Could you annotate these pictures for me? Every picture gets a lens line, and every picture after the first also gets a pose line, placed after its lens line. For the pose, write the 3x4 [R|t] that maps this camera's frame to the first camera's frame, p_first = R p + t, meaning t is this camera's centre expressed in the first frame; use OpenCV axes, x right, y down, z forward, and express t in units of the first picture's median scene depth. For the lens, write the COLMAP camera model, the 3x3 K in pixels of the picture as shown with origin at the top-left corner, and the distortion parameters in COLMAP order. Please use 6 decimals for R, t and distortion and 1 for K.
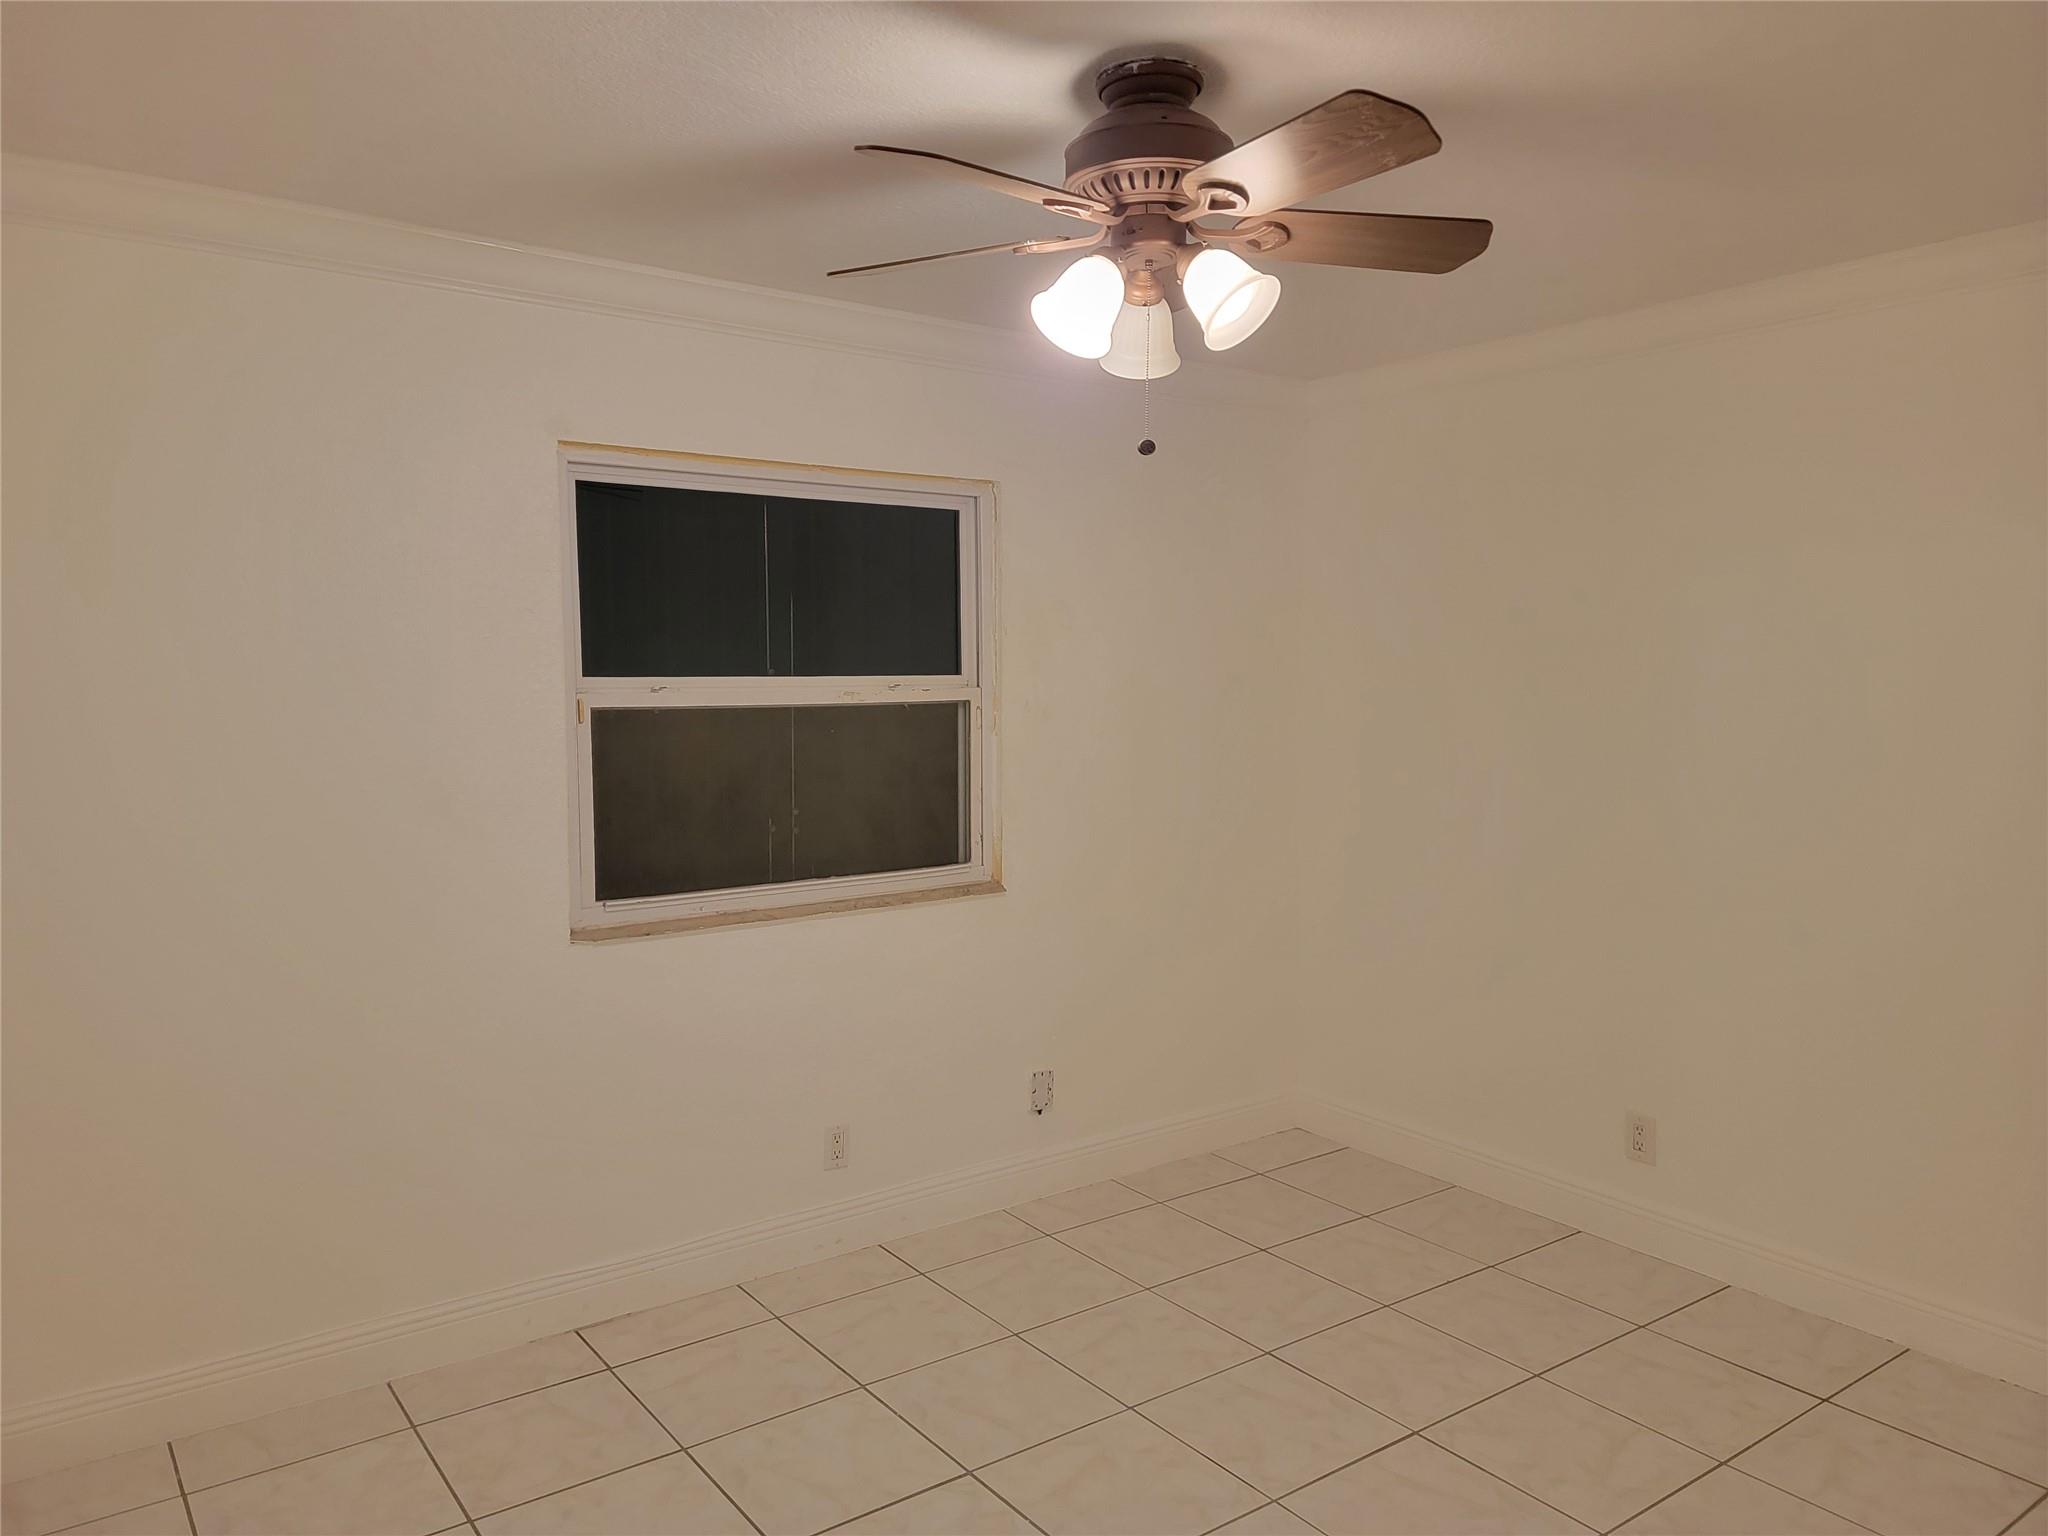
lens RADIAL K [[1431.5, 0, 1026.8], [0, 1431.5, 765.6], [0, 0, 1]] dist [0.050818, -0.035081]
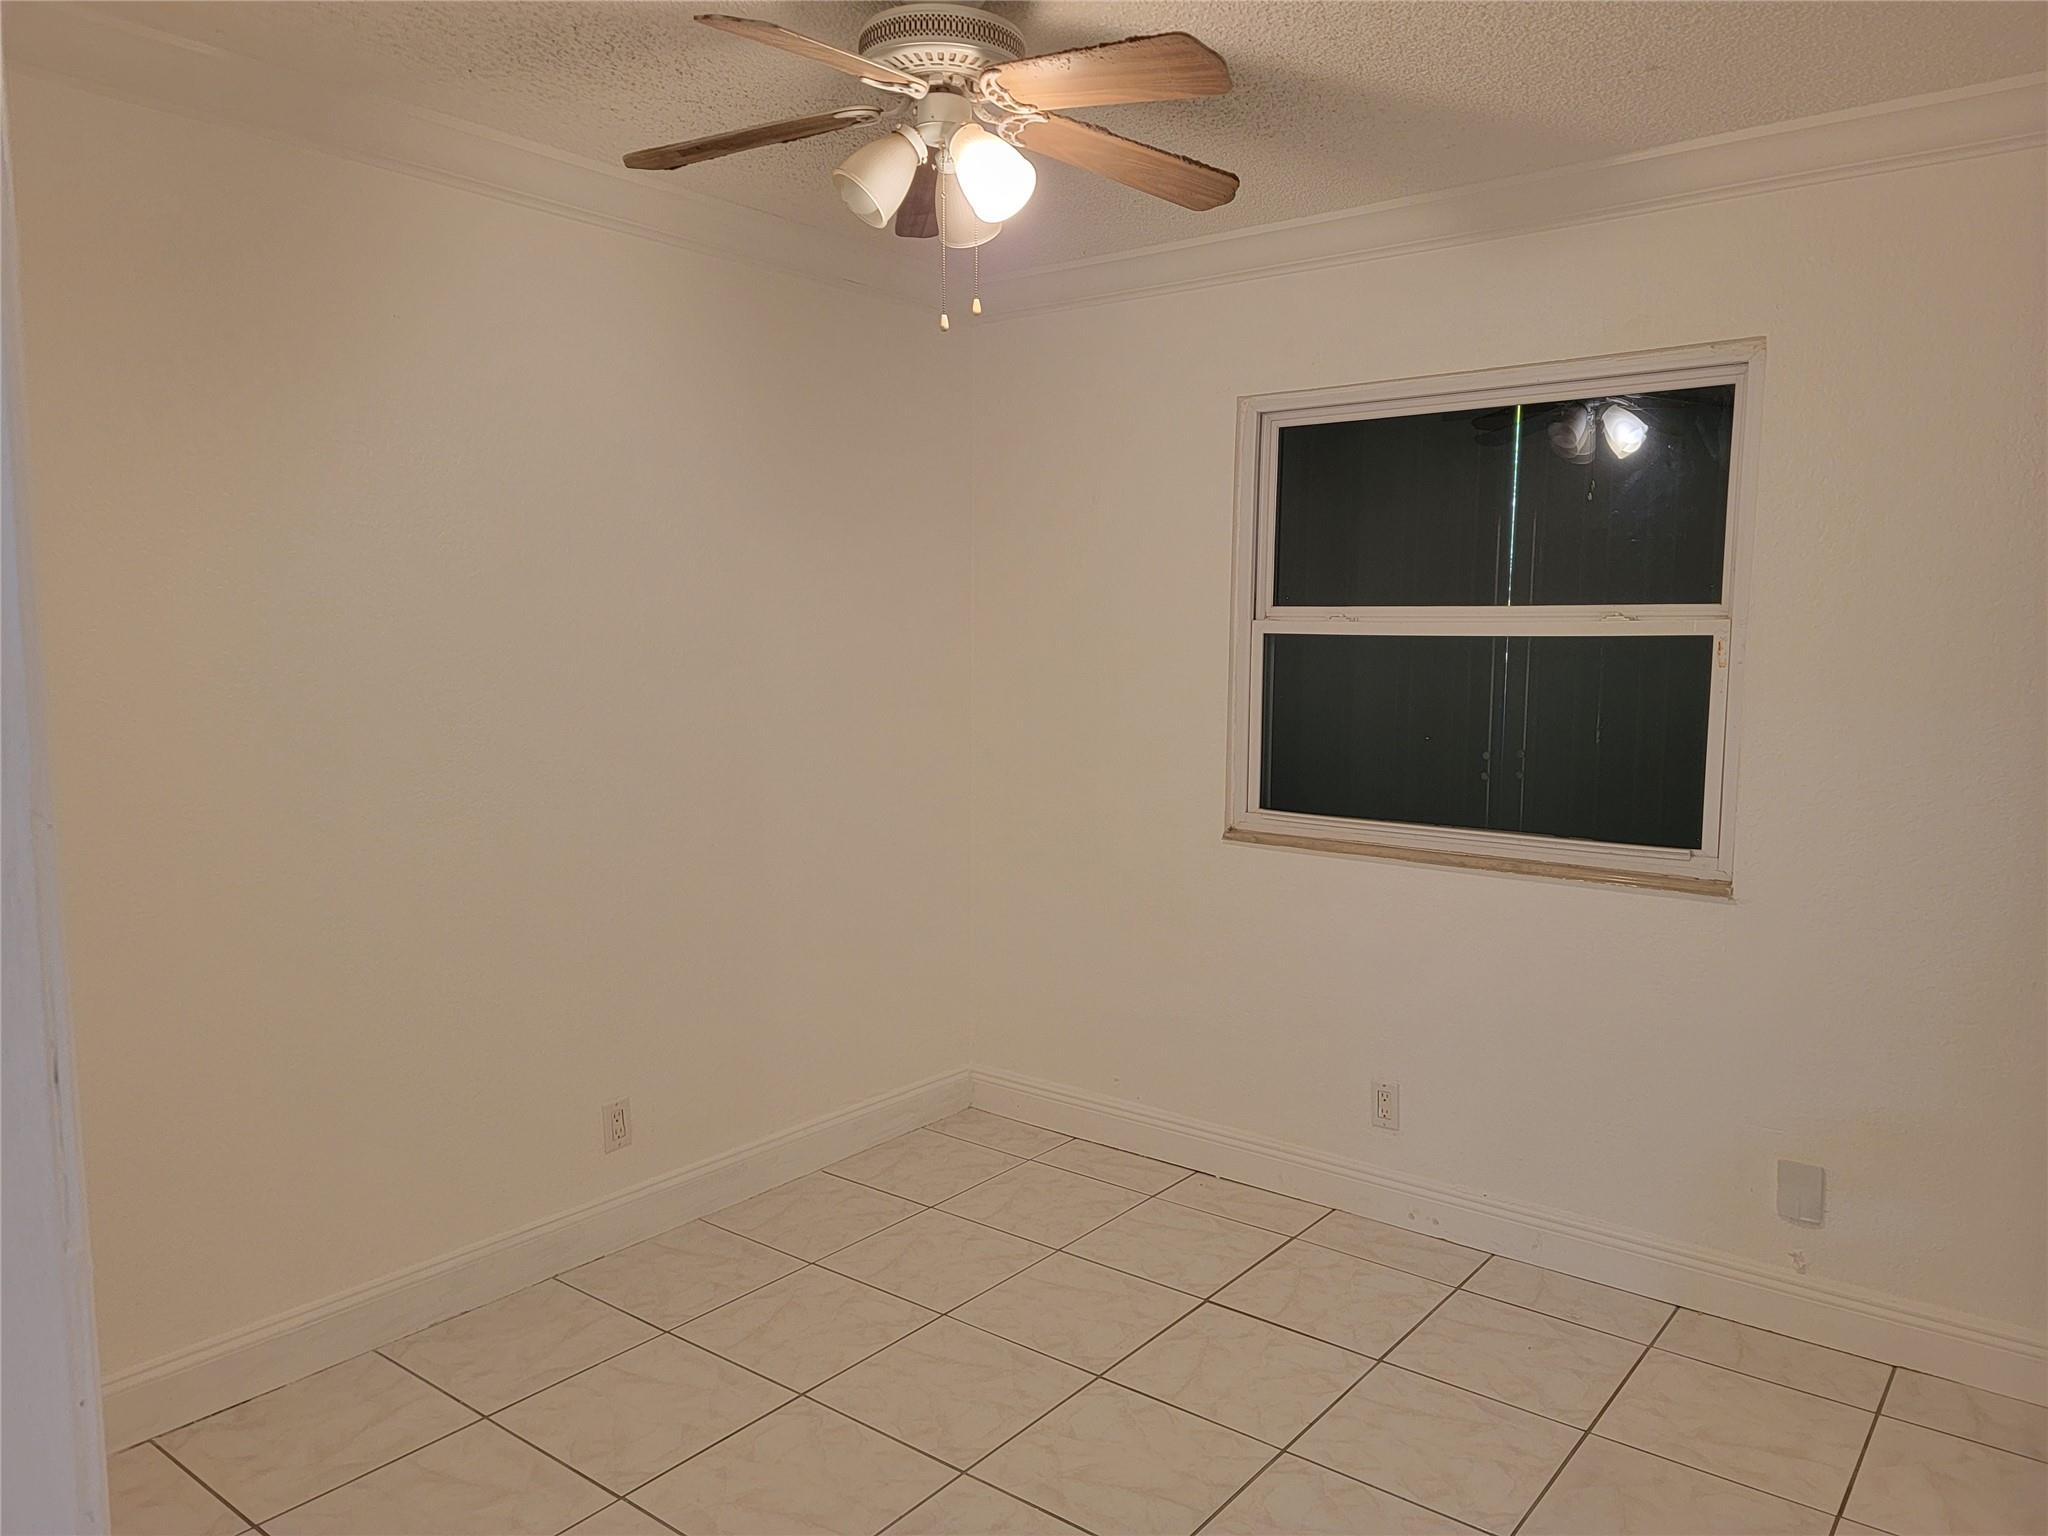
lens RADIAL K [[1431.5, 0, 1033.0], [0, 1431.5, 752.5], [0, 0, 1]] dist [0.050818, -0.035081]
pose [[0.266251, 0.101559, -0.958539, 0.604197], [-0.061868, 0.994184, 0.088151, -0.029859], [0.961916, 0.035832, 0.270986, 0.450884]]
